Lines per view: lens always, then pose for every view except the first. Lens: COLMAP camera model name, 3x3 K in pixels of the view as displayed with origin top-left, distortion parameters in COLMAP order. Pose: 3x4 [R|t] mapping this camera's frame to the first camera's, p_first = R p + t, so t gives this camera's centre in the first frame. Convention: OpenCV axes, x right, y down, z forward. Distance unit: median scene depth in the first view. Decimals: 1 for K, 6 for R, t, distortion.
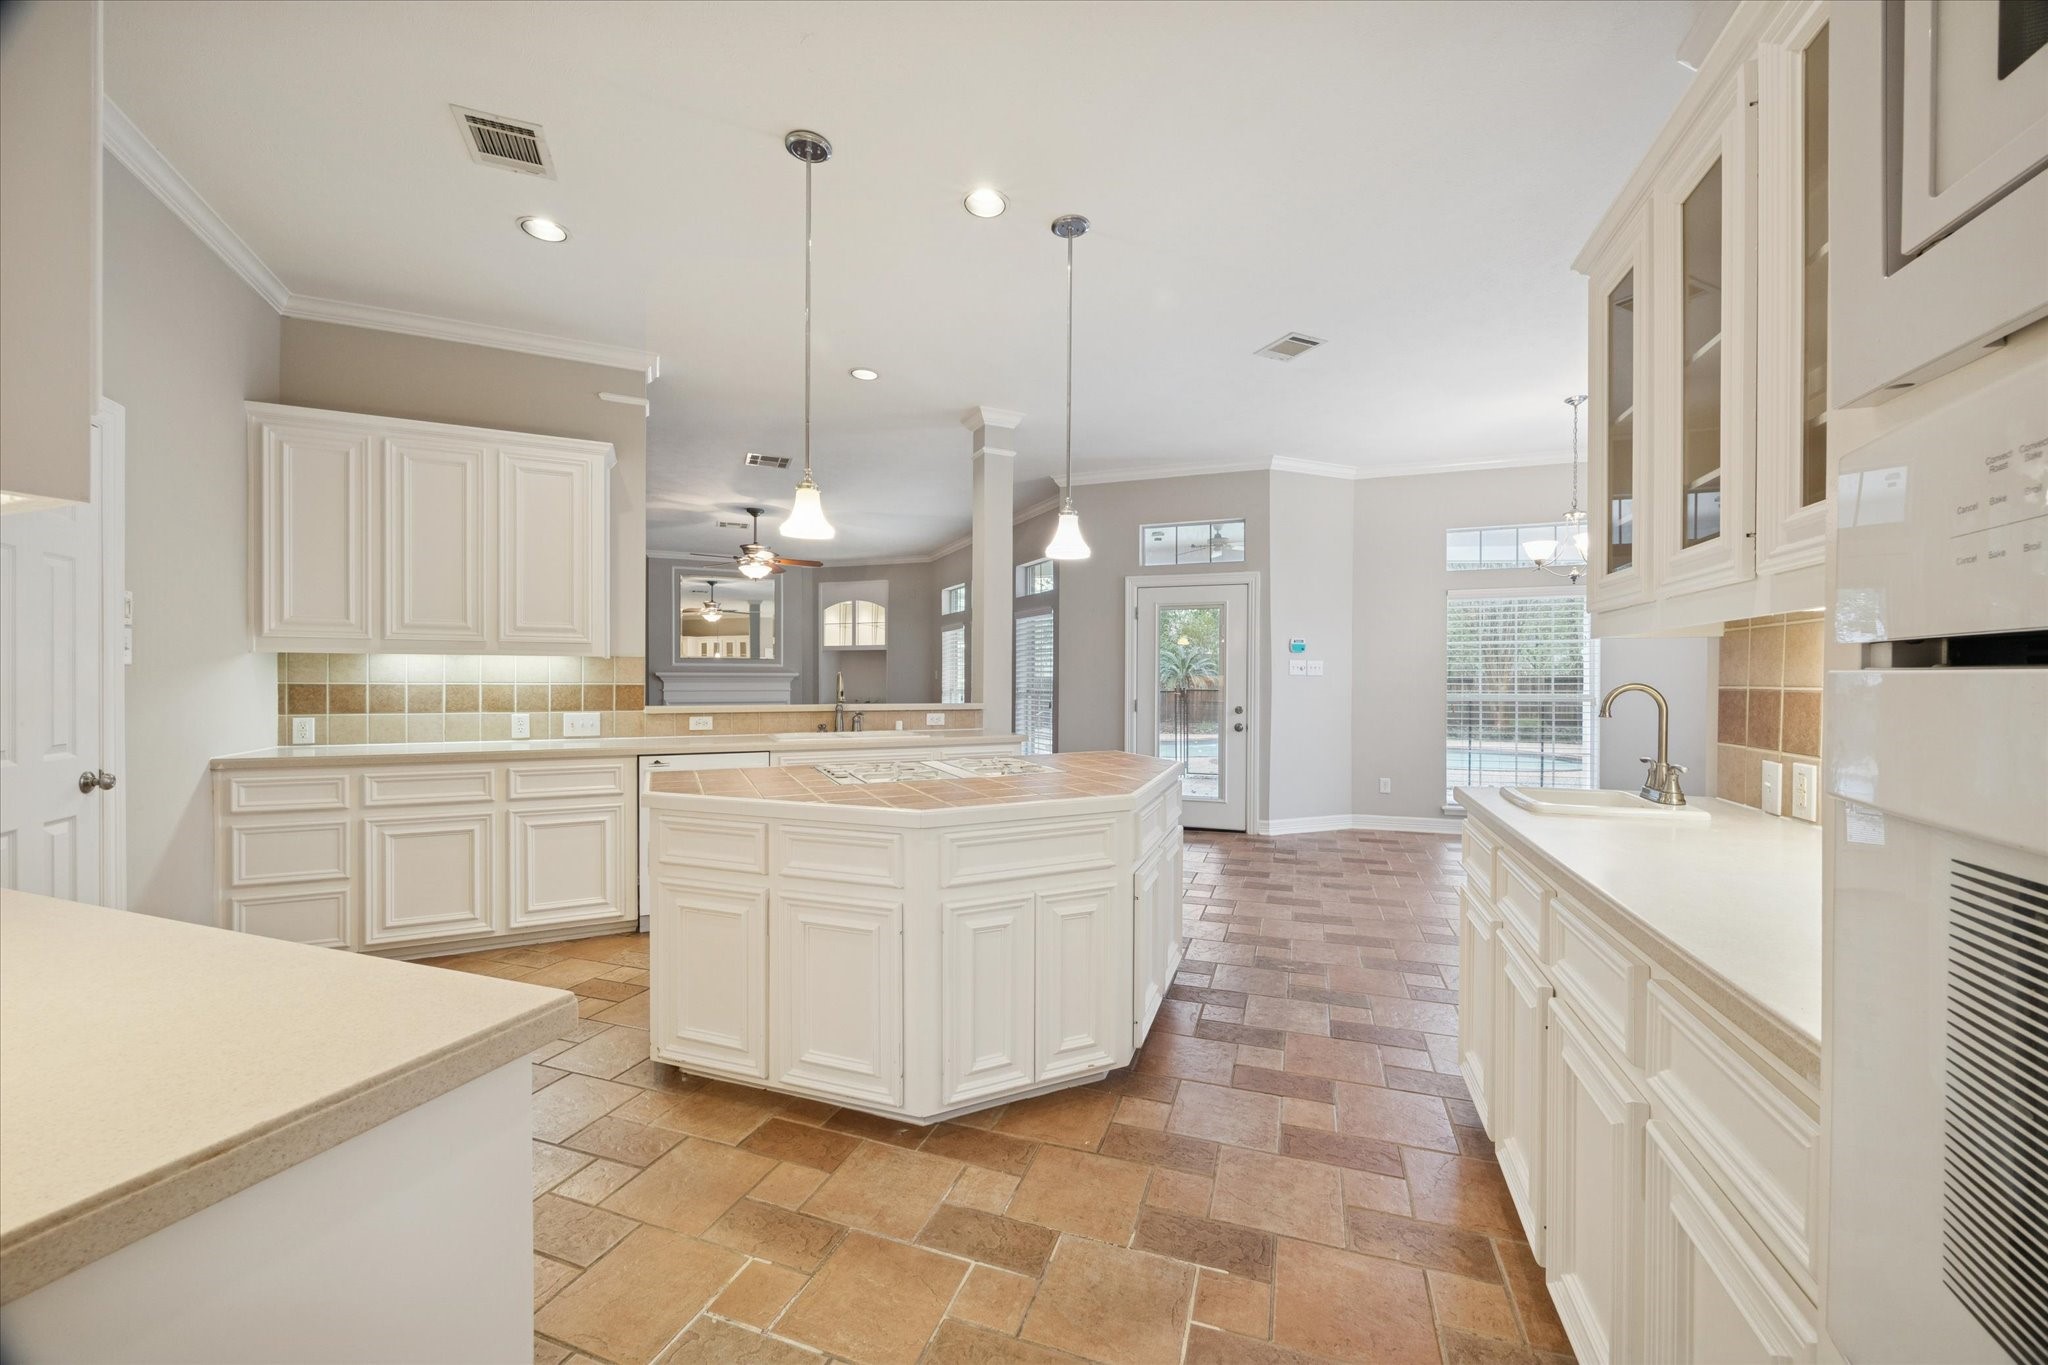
lens RADIAL K [[791.3, 0, 1022.8], [0, 791.3, 684.8], [0, 0, 1]] dist [0.008646, 0.000088]
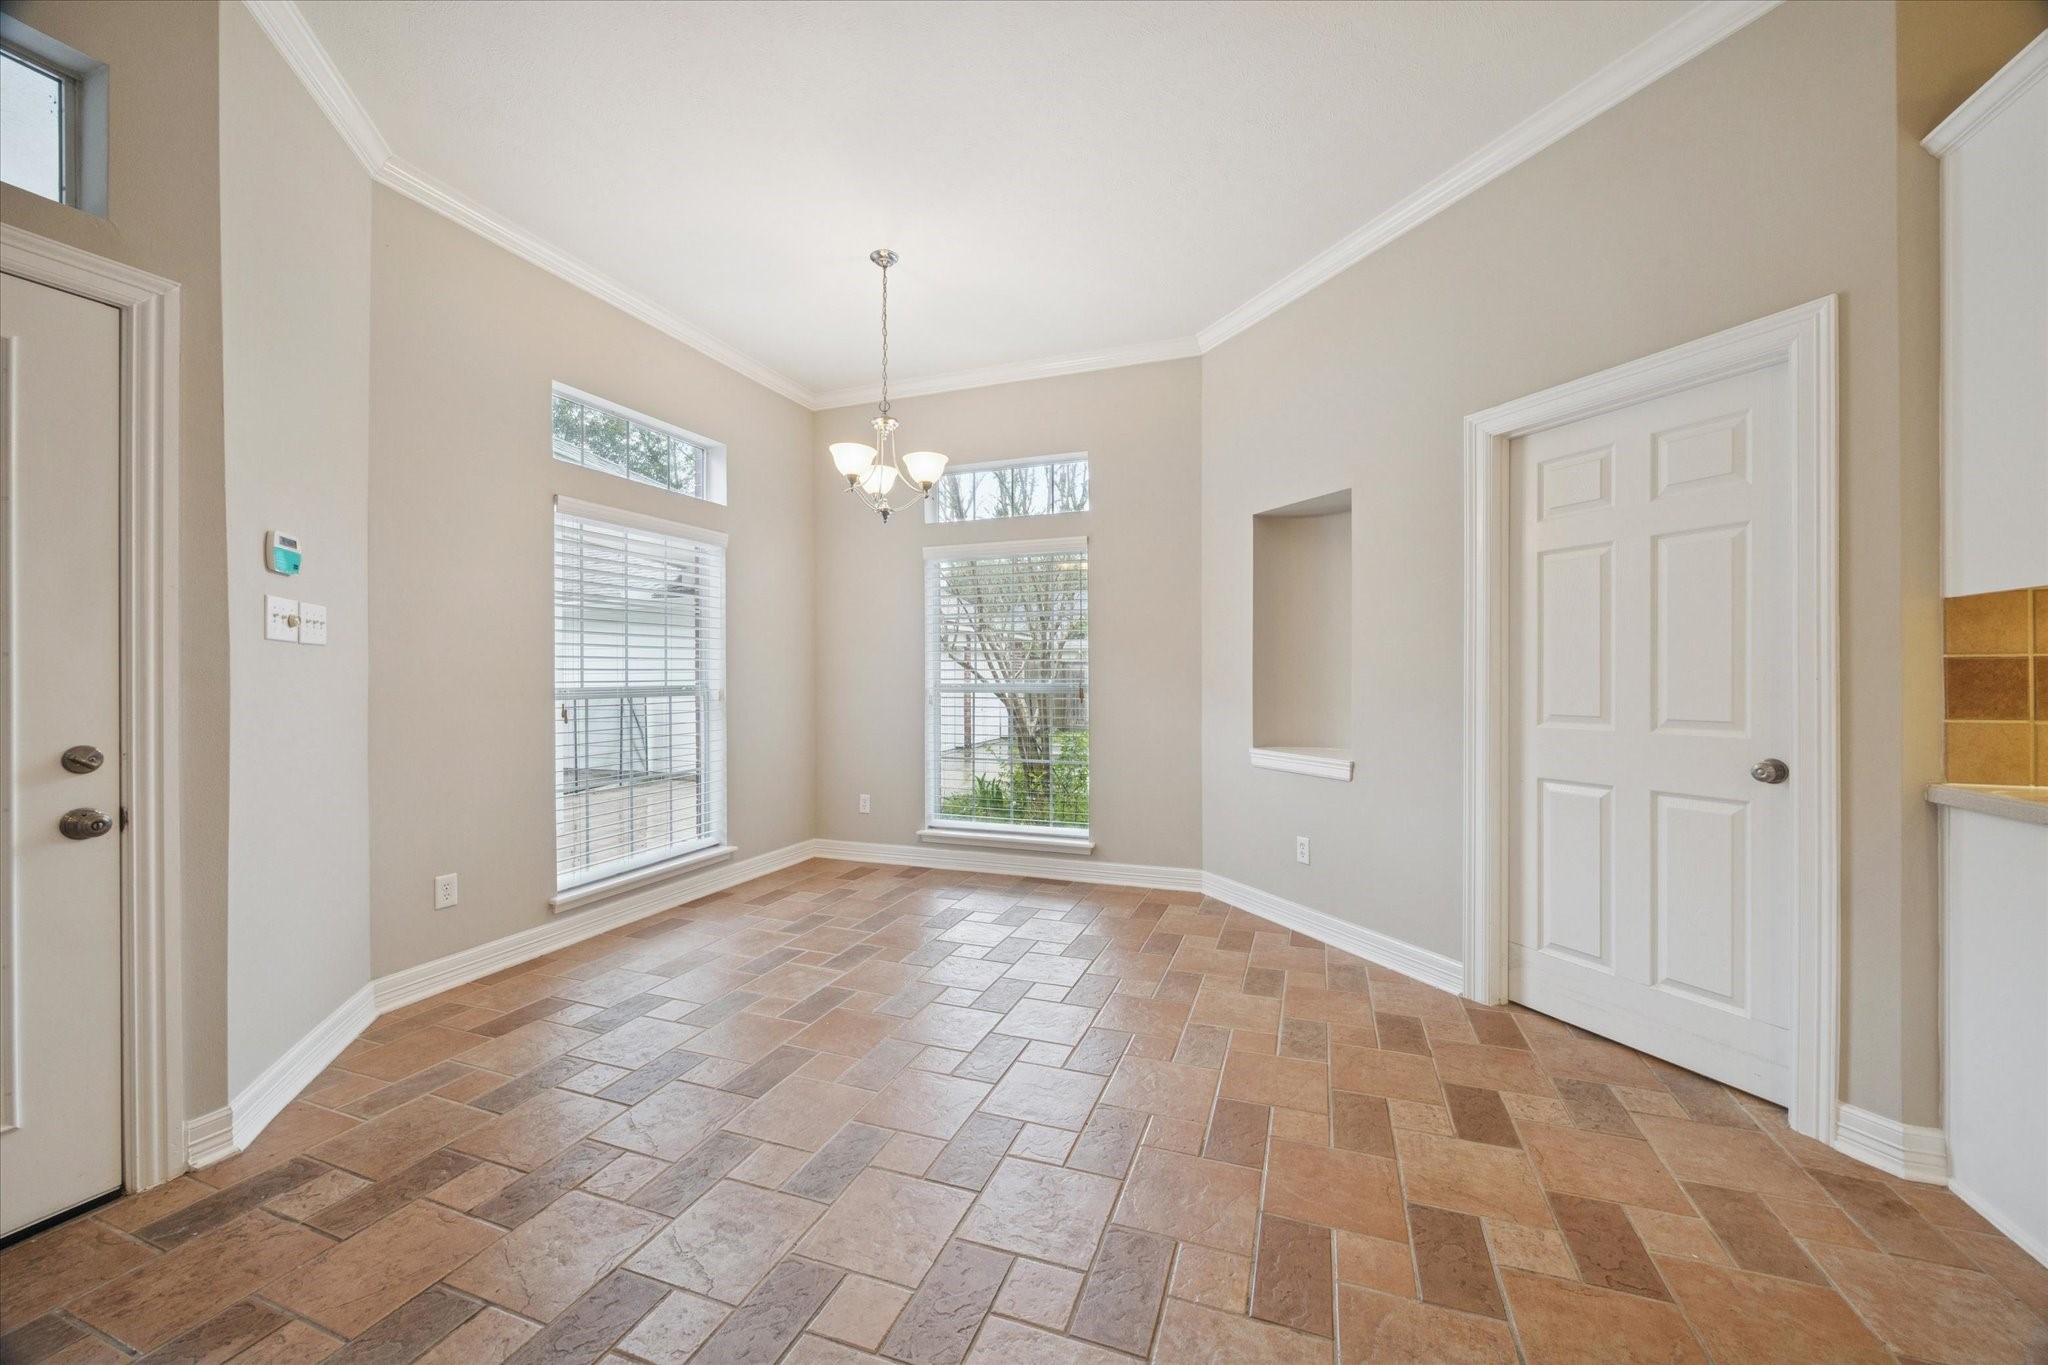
lens RADIAL K [[791.3, 0, 1017.9], [0, 791.3, 682.4], [0, 0, 1]] dist [0.008646, 0.000088]
pose [[0.016405, -0.009532, 0.999820, 0.003632], [0.007952, 0.999924, 0.009402, 0.005603], [-0.999834, 0.007796, 0.016479, 0.678299]]
